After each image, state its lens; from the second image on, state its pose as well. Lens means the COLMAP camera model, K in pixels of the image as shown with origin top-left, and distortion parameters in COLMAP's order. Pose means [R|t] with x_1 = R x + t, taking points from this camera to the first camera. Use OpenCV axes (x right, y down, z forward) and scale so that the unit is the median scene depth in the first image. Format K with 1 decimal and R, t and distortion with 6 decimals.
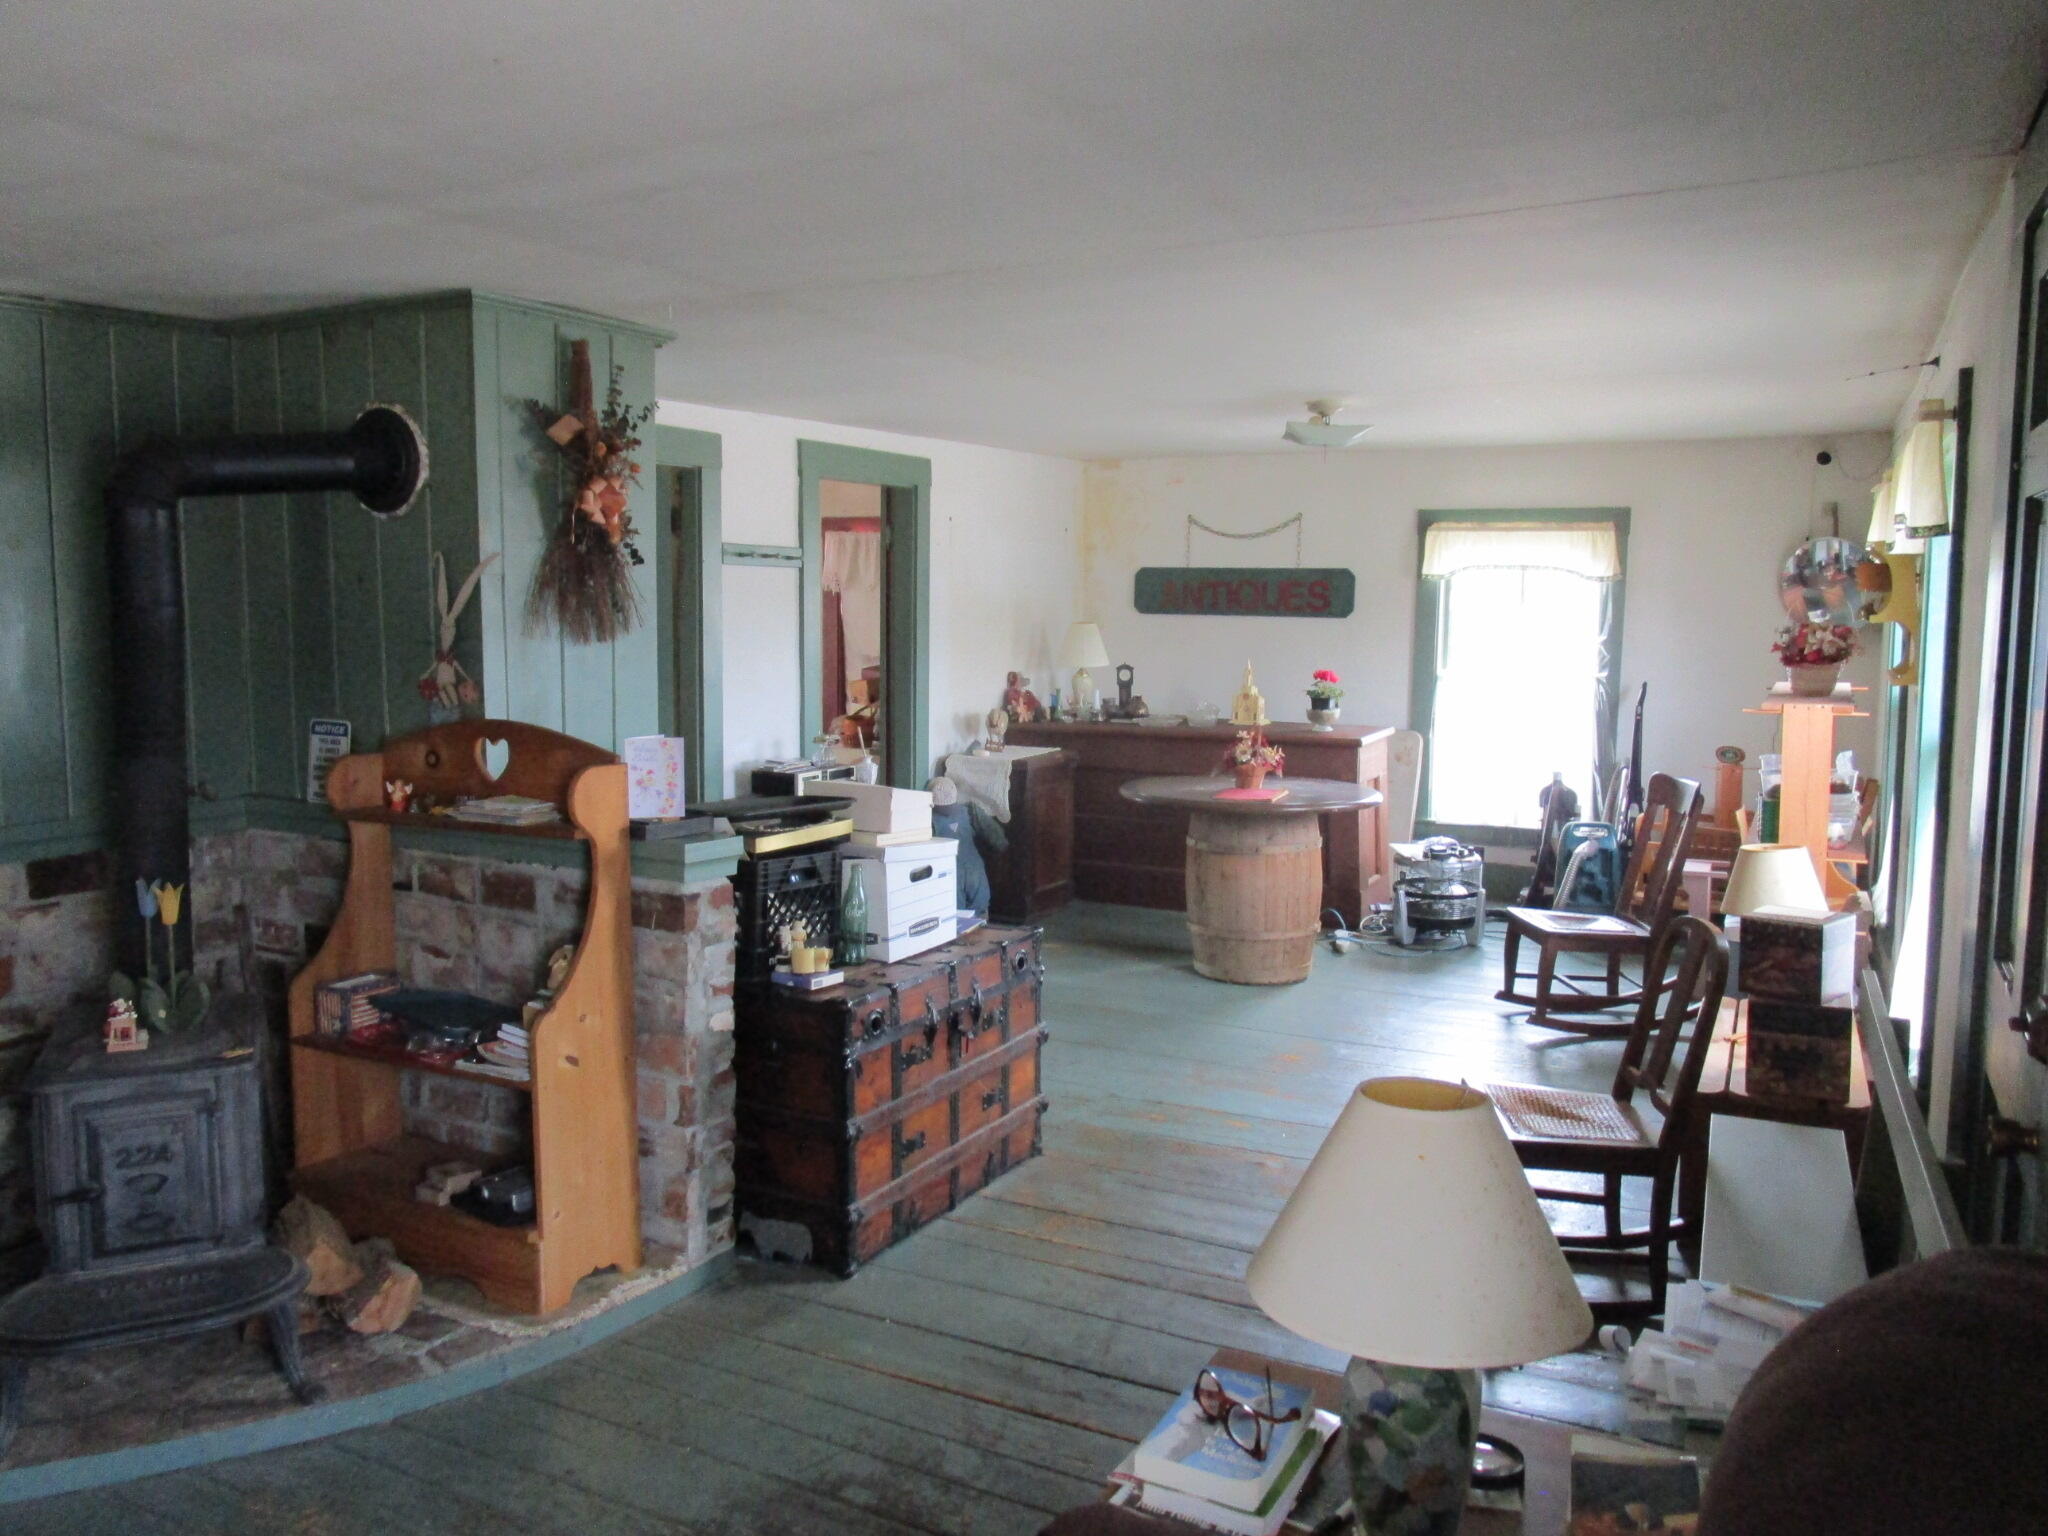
lens RADIAL K [[1568.4, 0, 1016.6], [0, 1568.4, 763.7], [0, 0, 1]] dist [-0.025944, -0.010111]
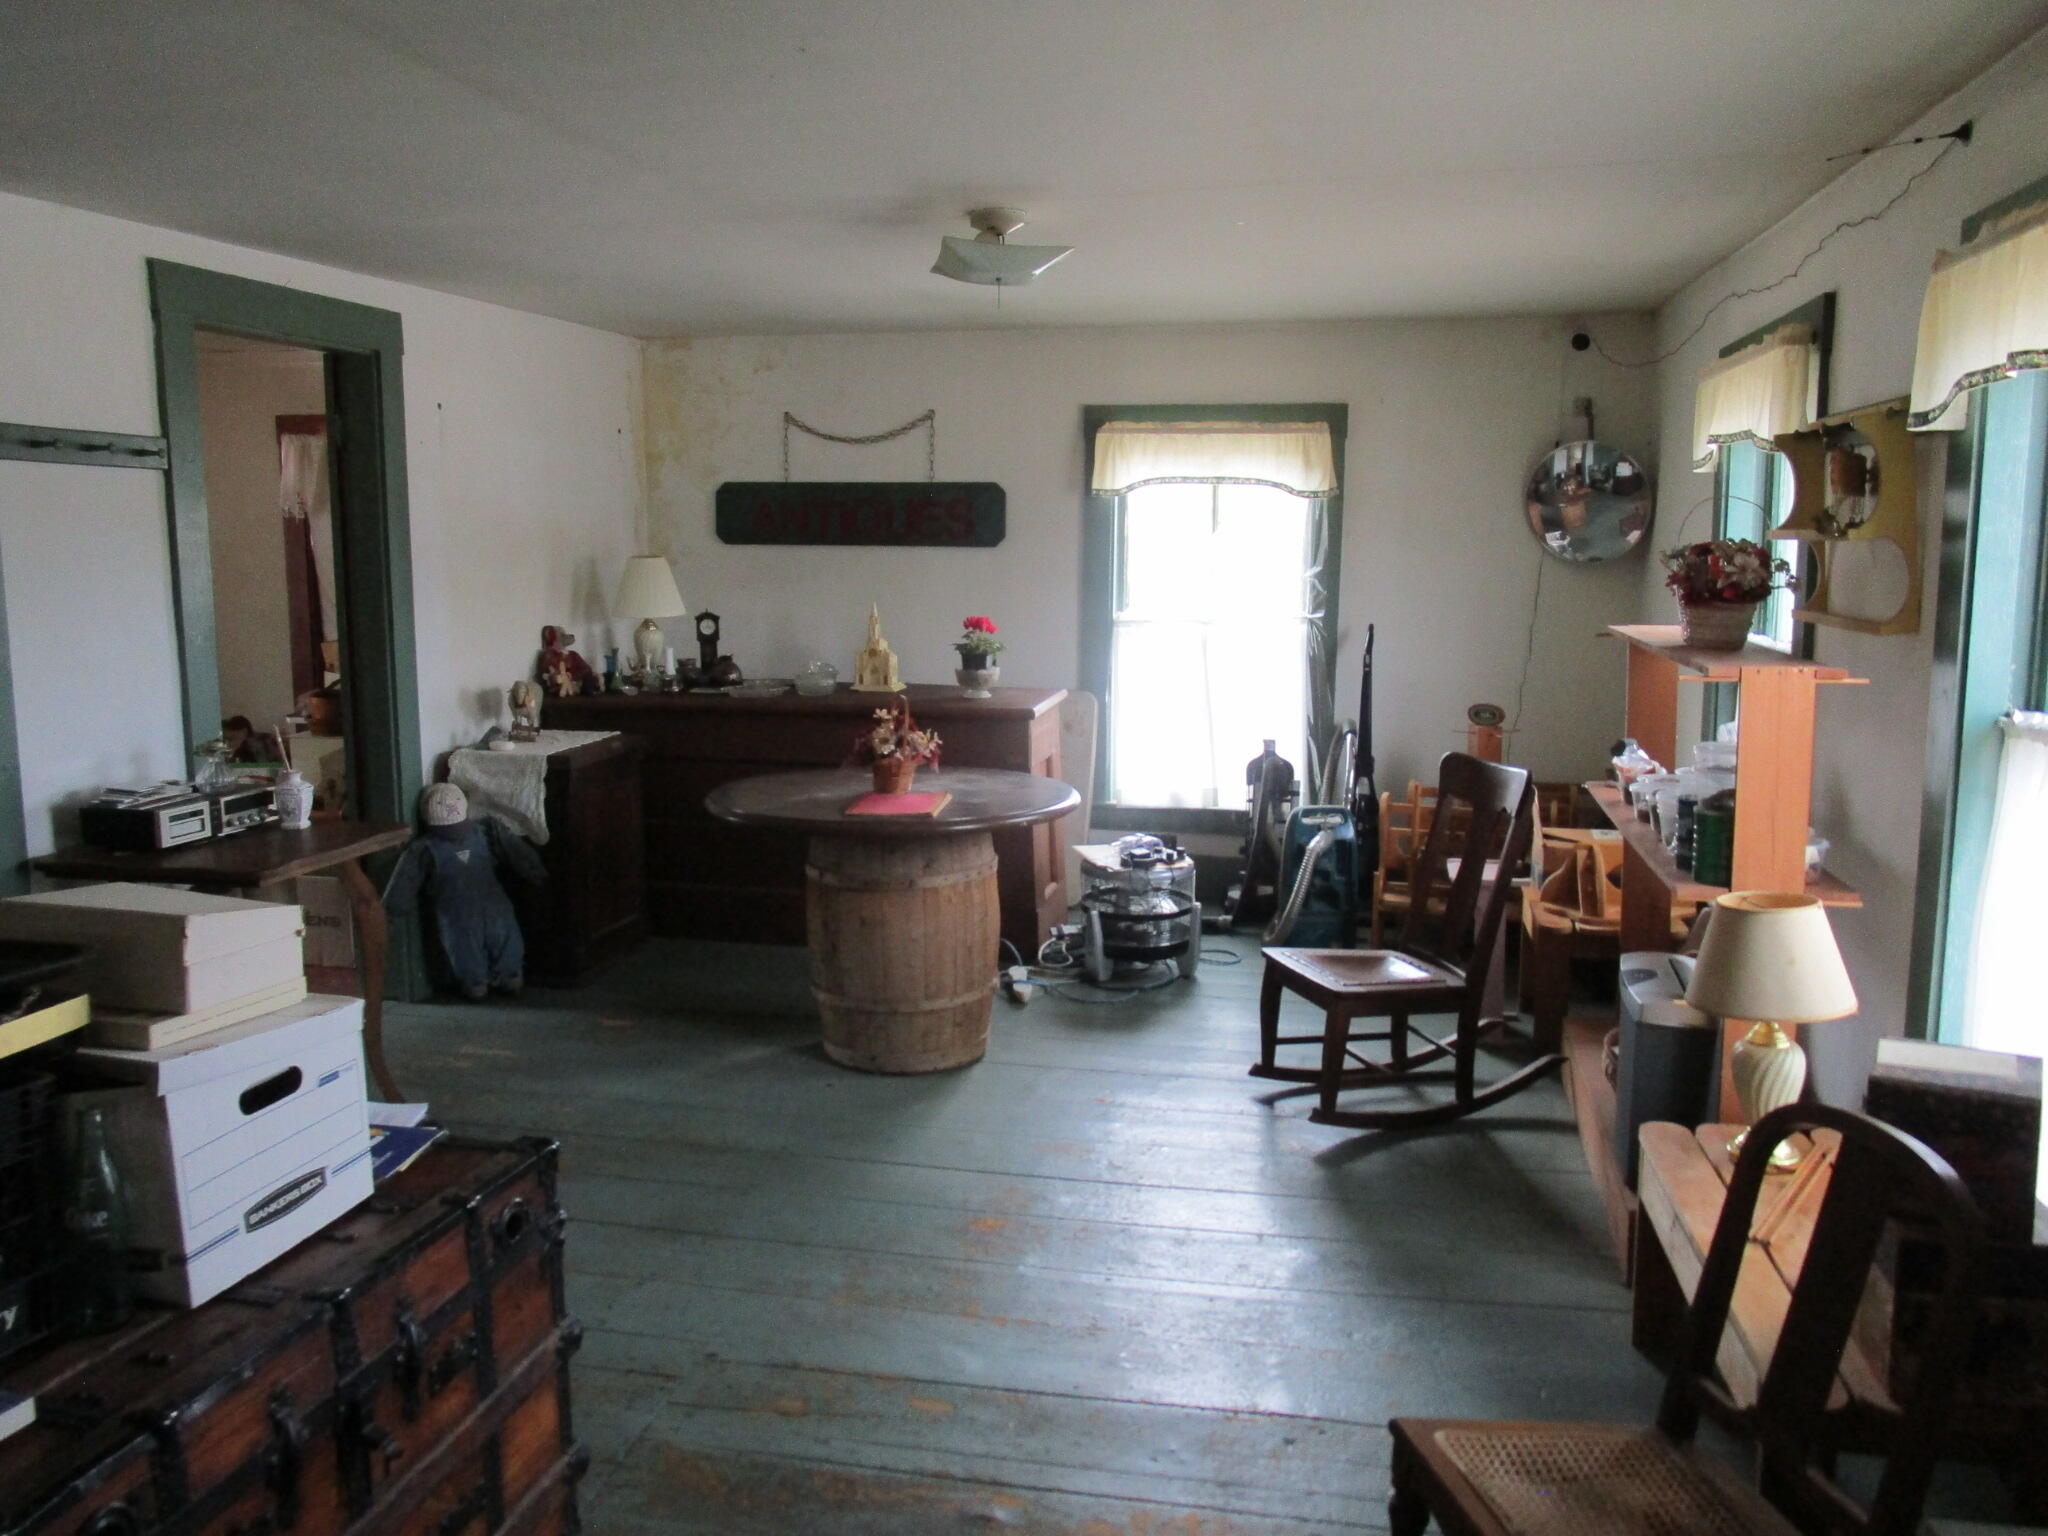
lens RADIAL K [[1568.4, 0, 1031.5], [0, 1568.4, 782.1], [0, 0, 1]] dist [-0.025944, -0.010111]
pose [[0.964099, -0.045547, 0.261609, 0.022772], [0.032120, 0.997949, 0.055374, -0.022350], [-0.263595, -0.044983, 0.963584, 0.280625]]
